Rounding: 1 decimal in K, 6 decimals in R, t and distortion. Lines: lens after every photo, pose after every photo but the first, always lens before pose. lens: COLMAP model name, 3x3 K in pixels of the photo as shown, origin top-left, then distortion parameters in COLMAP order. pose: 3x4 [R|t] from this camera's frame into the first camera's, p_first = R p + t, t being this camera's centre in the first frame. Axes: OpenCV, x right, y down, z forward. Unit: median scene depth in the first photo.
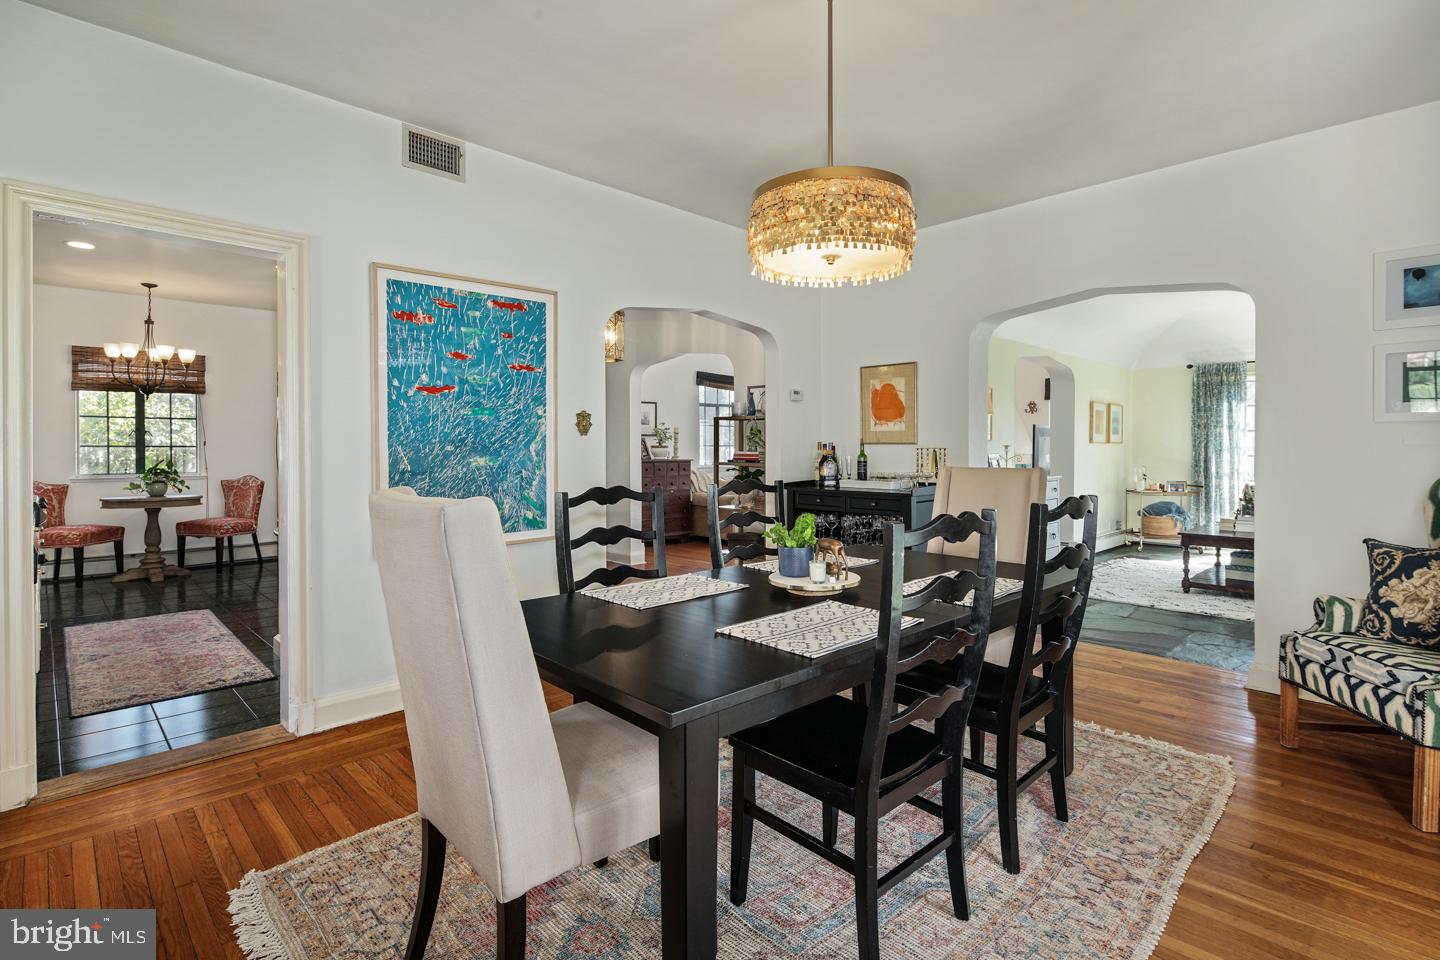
lens RADIAL K [[711.2, 0, 724.0], [0, 711.2, 456.6], [0, 0, 1]] dist [0.001016, -0.000103]
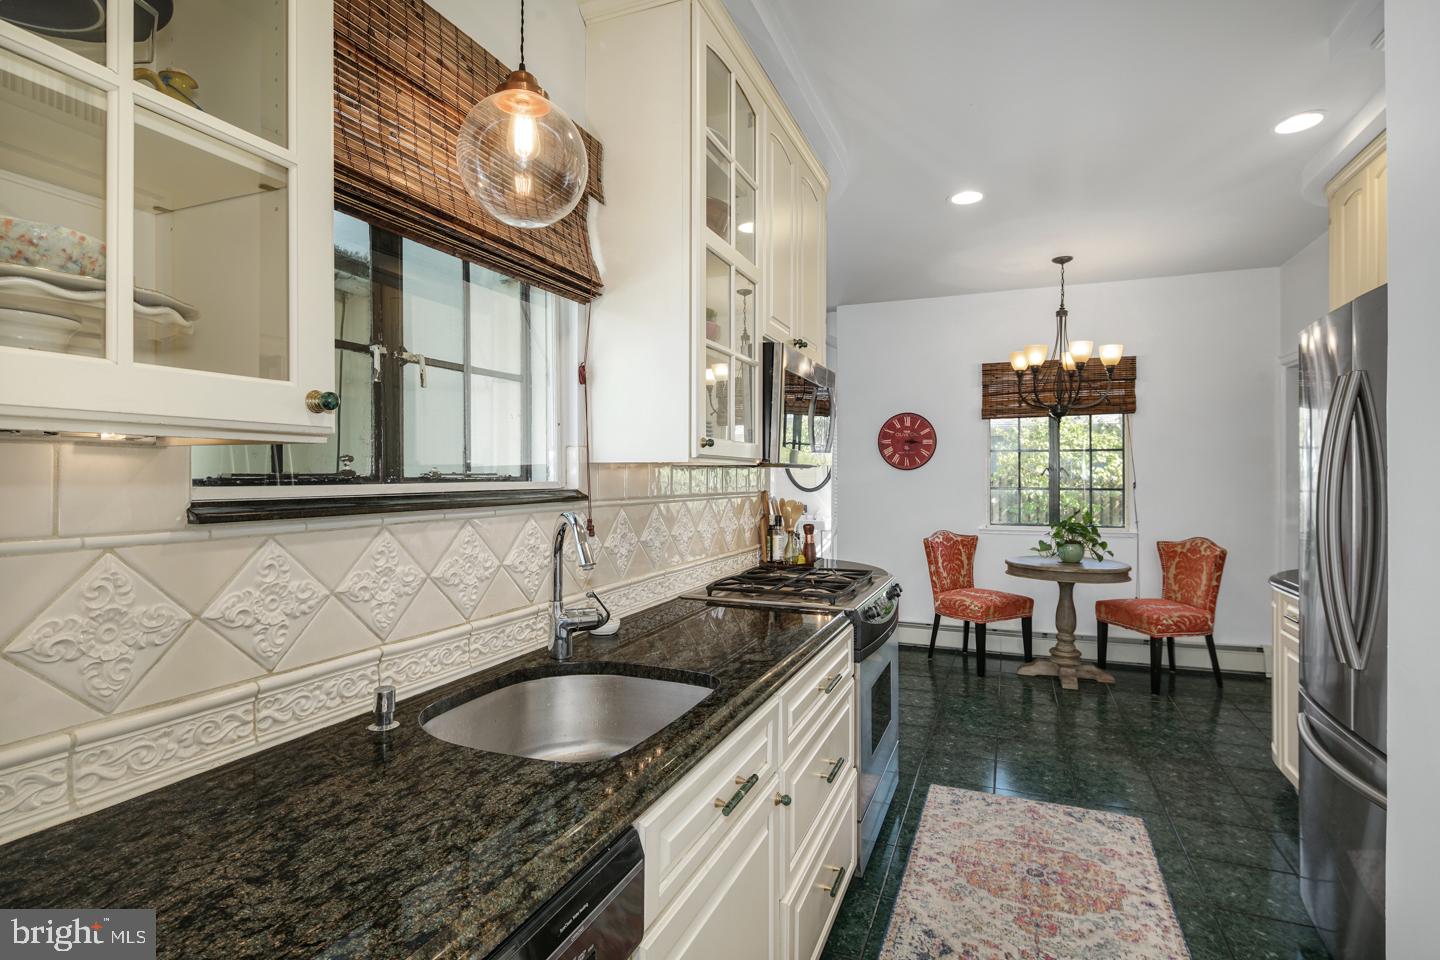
lens RADIAL K [[710.1, 0, 718.0], [0, 710.1, 466.4], [0, 0, 1]] dist [-0.015560, -0.000320]
pose [[0.400682, -0.009901, -0.916164, -0.309891], [-0.013783, 0.999763, -0.016832, -0.022609], [0.916113, 0.019371, 0.400451, 0.417605]]
